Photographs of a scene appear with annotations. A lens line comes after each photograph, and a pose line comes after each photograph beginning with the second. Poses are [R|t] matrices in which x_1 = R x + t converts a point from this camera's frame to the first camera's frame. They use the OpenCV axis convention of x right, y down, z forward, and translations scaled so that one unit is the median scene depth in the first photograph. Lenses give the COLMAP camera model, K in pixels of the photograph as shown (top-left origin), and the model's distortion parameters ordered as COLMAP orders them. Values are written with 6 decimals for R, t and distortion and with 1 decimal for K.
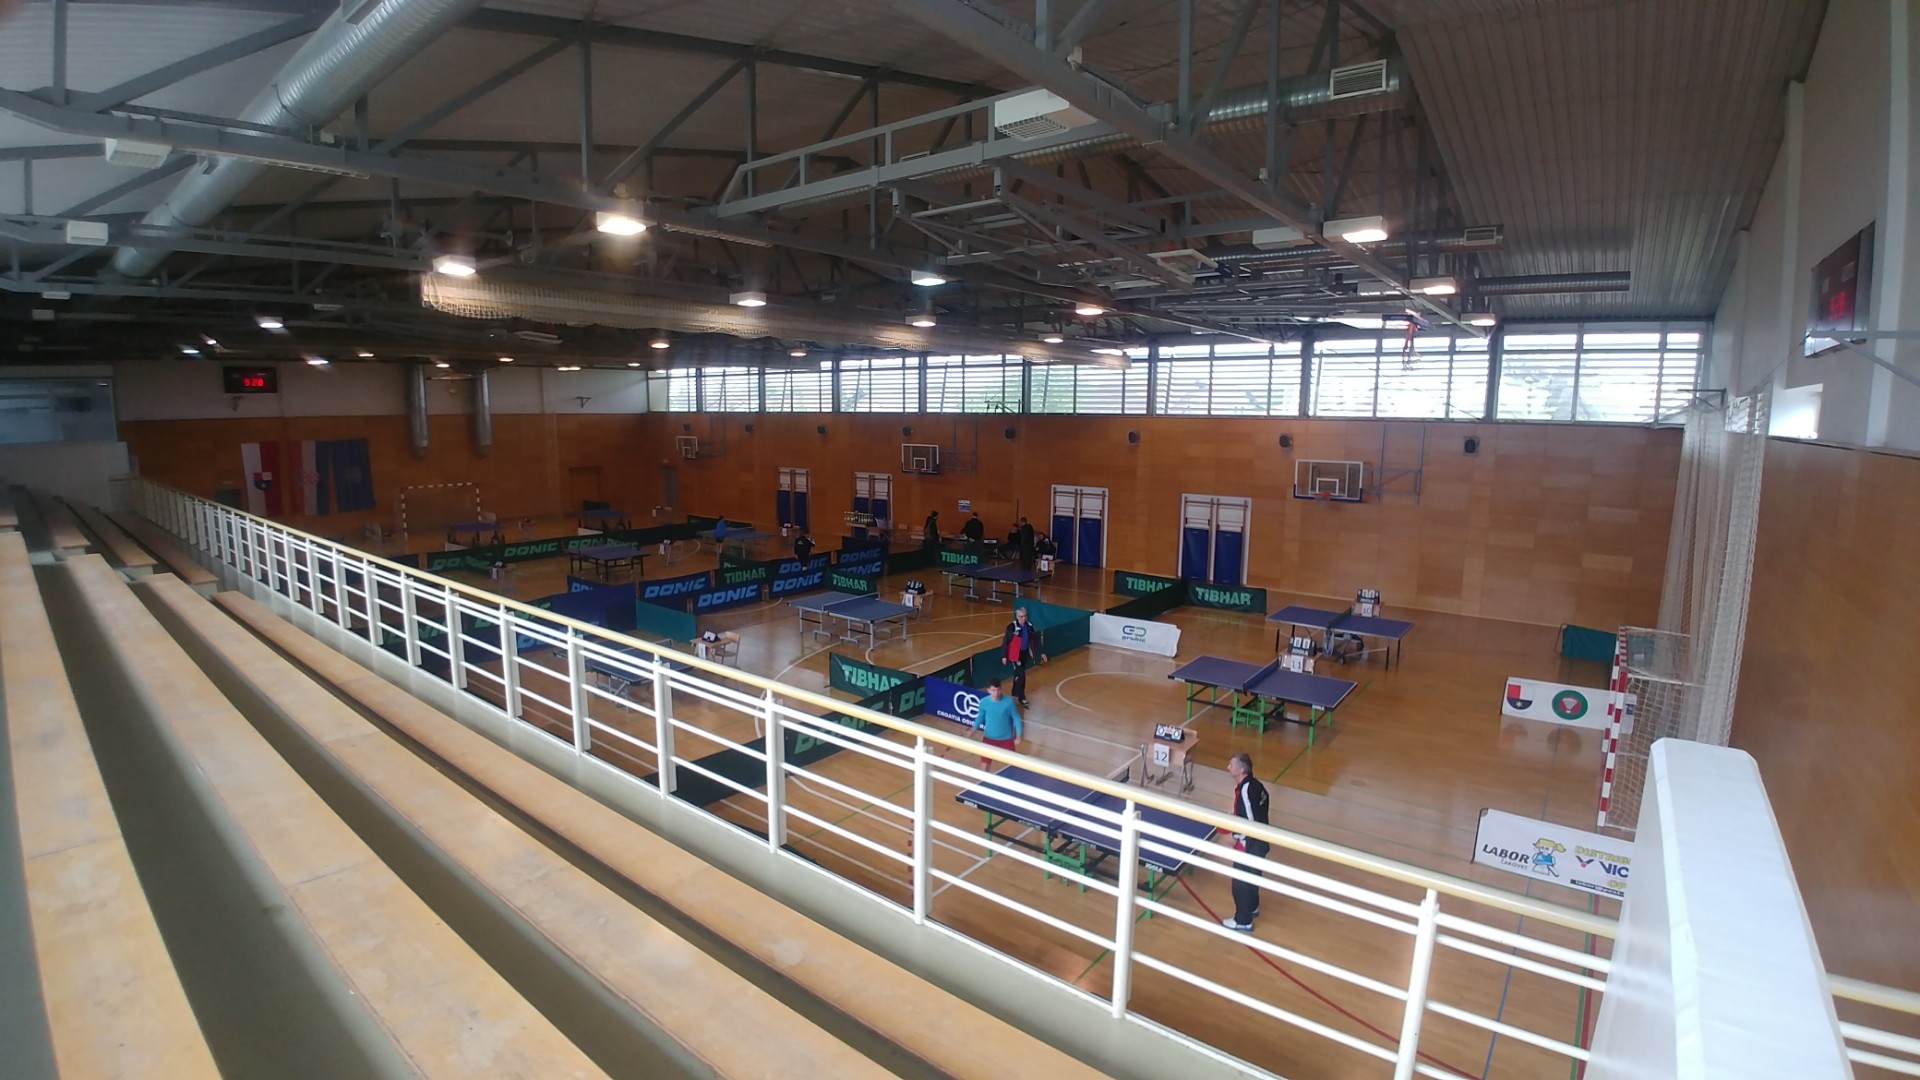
lens RADIAL K [[861.9, 0, 952.9], [0, 861.9, 540.8], [0, 0, 1]] dist [-0.059244, -0.013040]
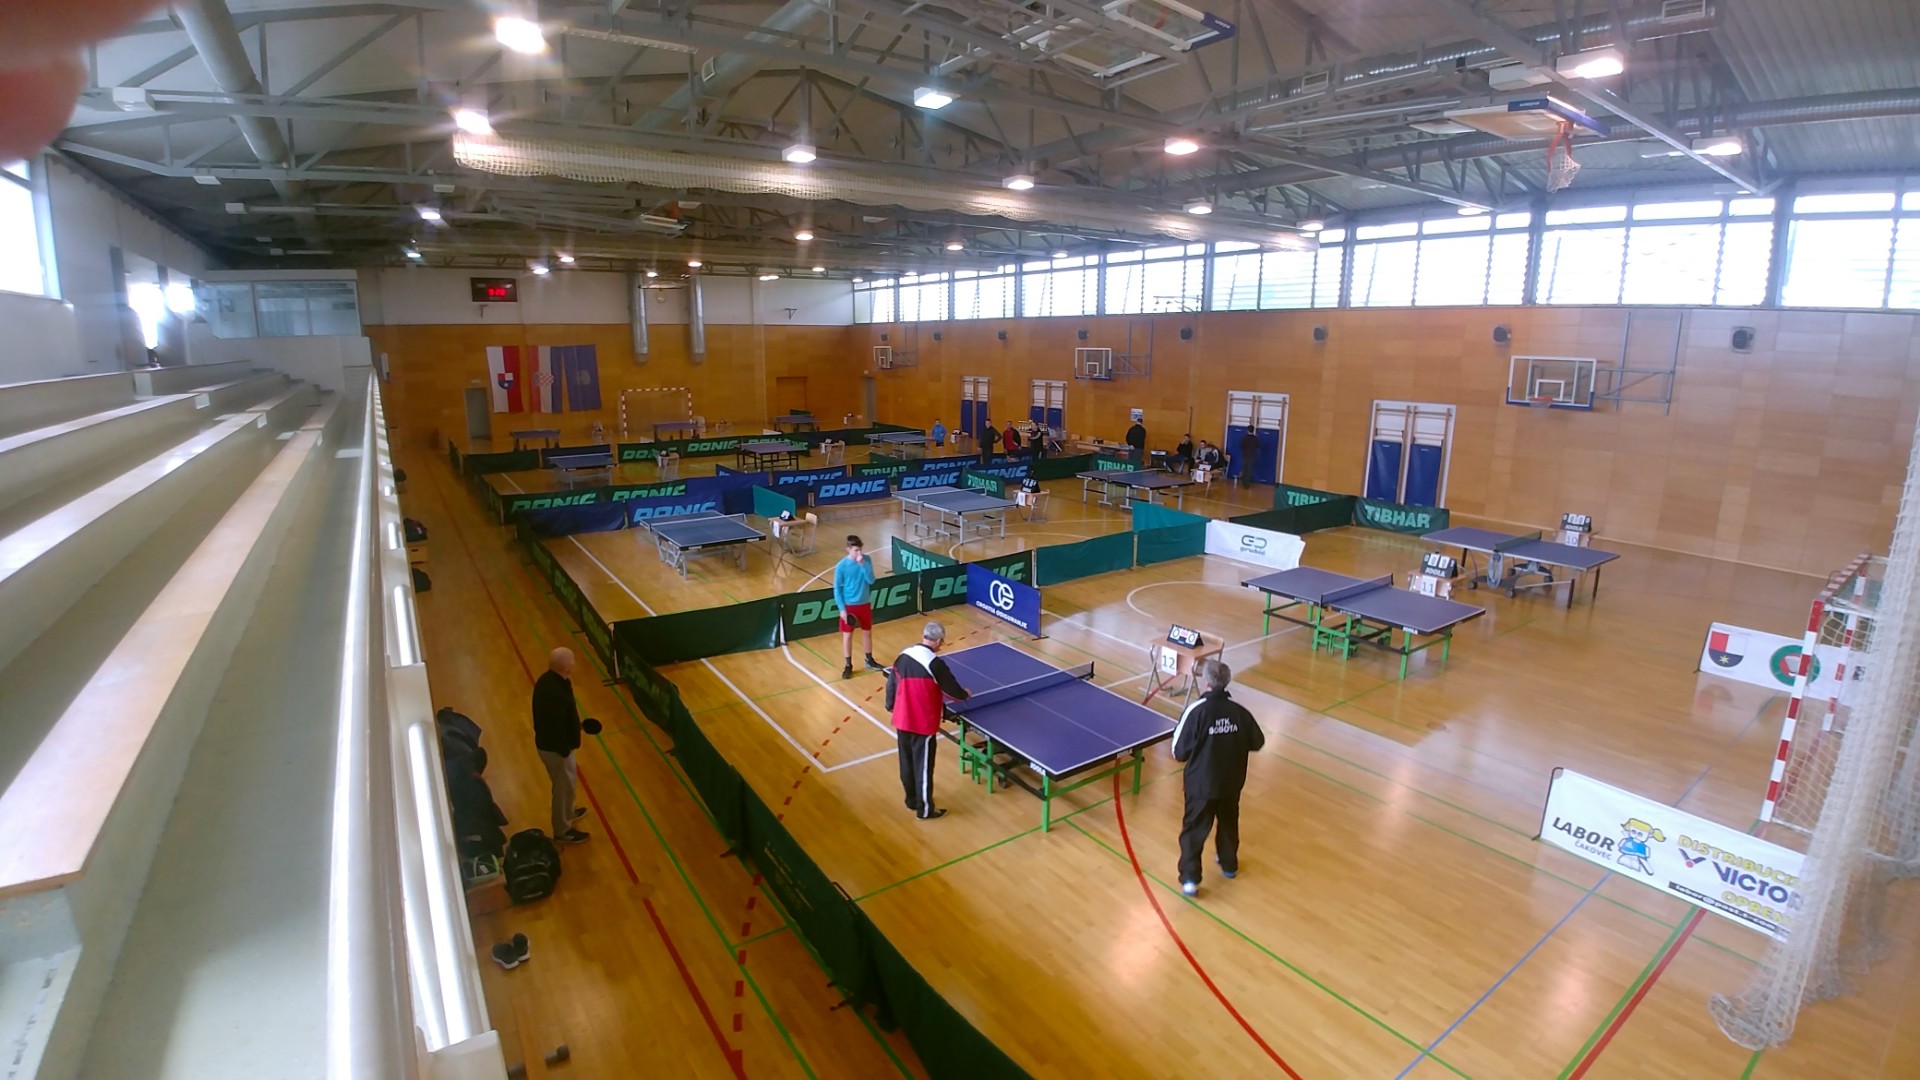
lens RADIAL K [[861.9, 0, 952.9], [0, 861.9, 540.8], [0, 0, 1]] dist [-0.059244, -0.013040]
pose [[0.954552, 0.063191, -0.291269, 0.169693], [-0.041315, 0.995885, 0.080661, 0.046385], [0.295167, -0.064962, 0.953235, 0.092677]]
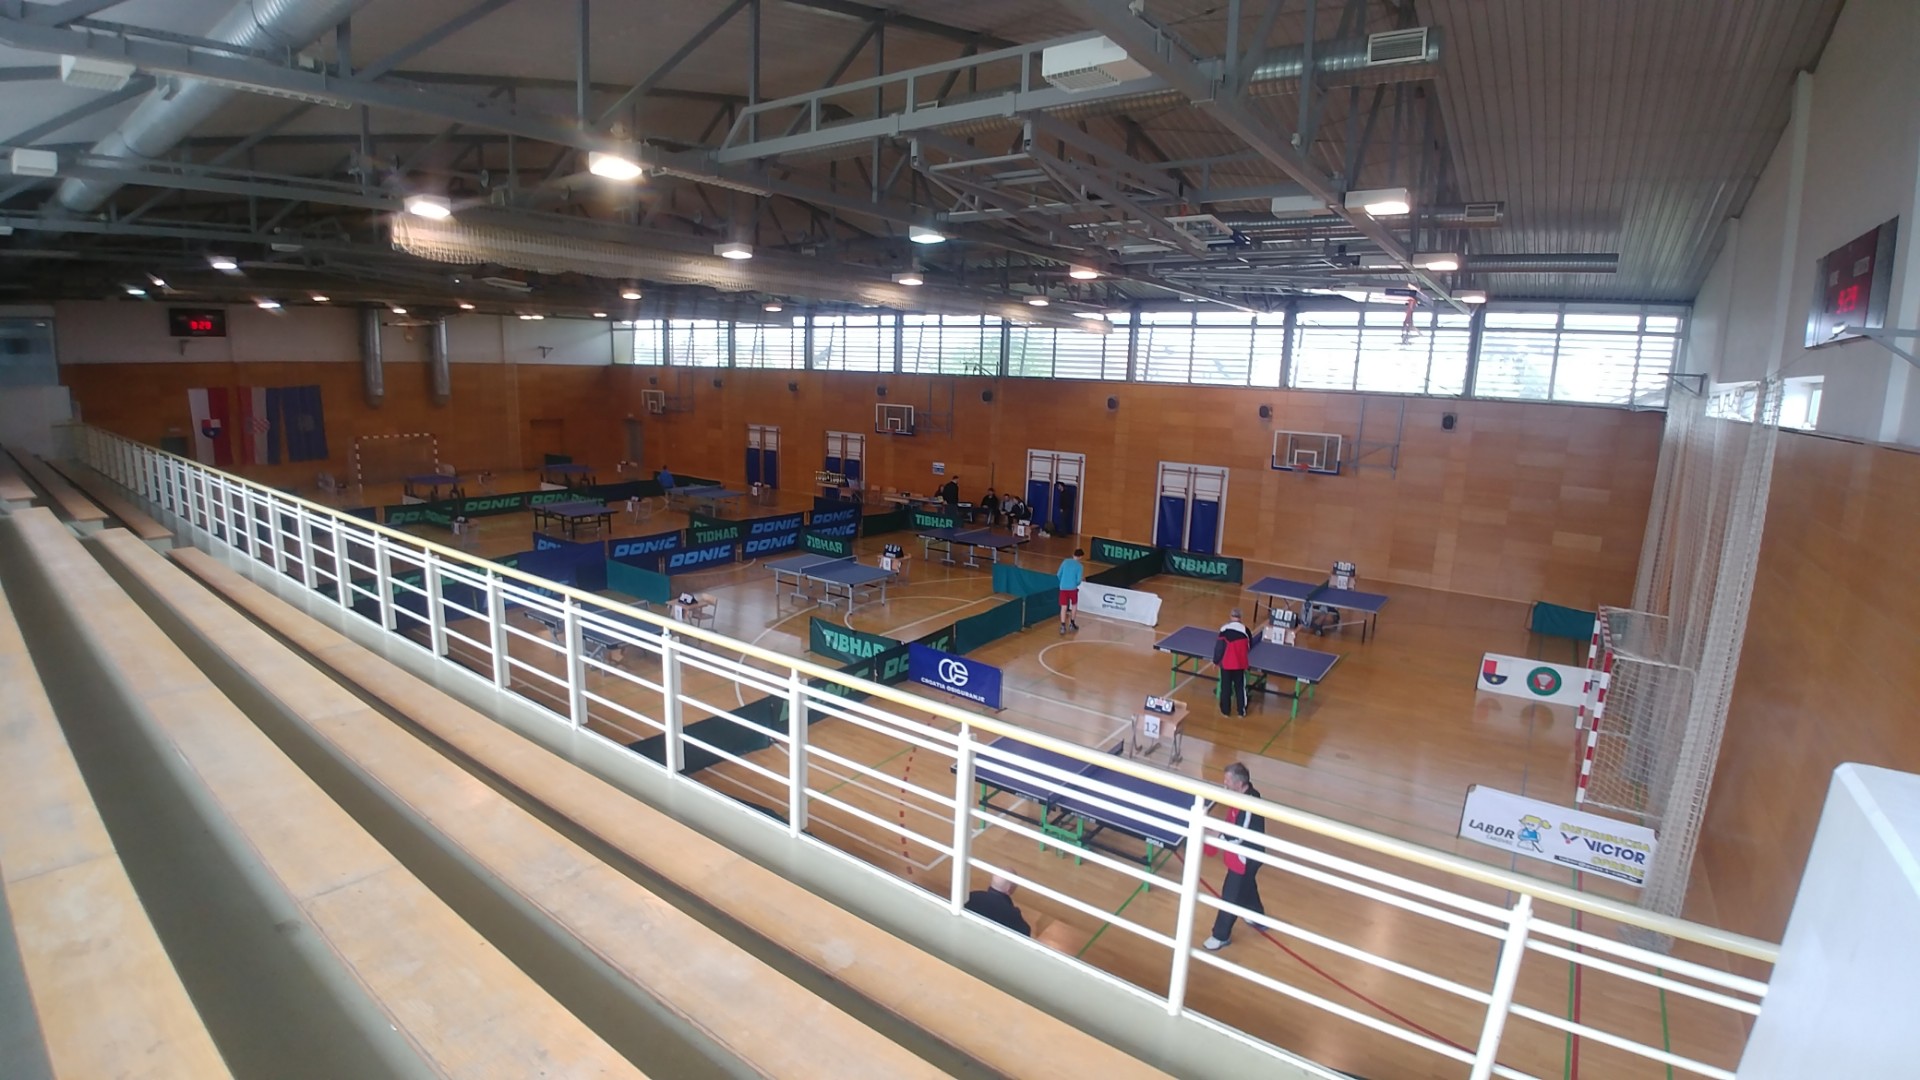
lens RADIAL K [[861.9, 0, 952.9], [0, 861.9, 540.8], [0, 0, 1]] dist [-0.059244, -0.013040]
pose [[0.998789, 0.018875, 0.045441, -0.023023], [-0.020924, 0.998765, 0.045057, -0.003962], [-0.044534, -0.045953, 0.997950, 0.013505]]
